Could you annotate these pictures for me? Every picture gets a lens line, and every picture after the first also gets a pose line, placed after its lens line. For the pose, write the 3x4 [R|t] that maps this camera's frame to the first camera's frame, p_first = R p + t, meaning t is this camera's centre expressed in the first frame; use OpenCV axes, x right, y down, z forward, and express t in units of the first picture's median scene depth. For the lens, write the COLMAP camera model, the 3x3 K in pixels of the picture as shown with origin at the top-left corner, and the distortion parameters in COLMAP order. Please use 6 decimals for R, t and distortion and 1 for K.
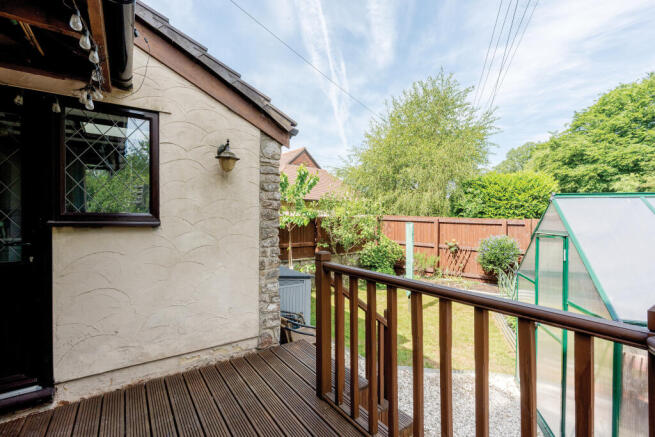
lens RADIAL K [[296.9, 0, 333.5], [0, 296.9, 220.3], [0, 0, 1]] dist [-0.010441, 0.004482]
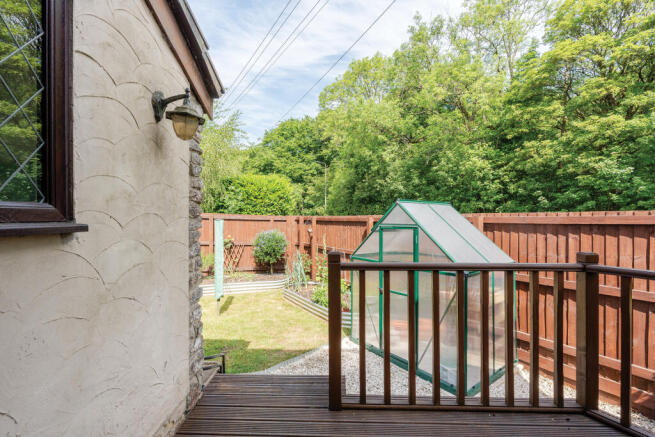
lens RADIAL K [[296.9, 0, 332.3], [0, 296.9, 216.0], [0, 0, 1]] dist [-0.010441, 0.004482]
pose [[0.601819, -0.001048, 0.798632, -0.166866], [0.002715, 0.999996, -0.000734, -0.000974], [-0.798628, 0.002610, 0.601819, 0.096151]]
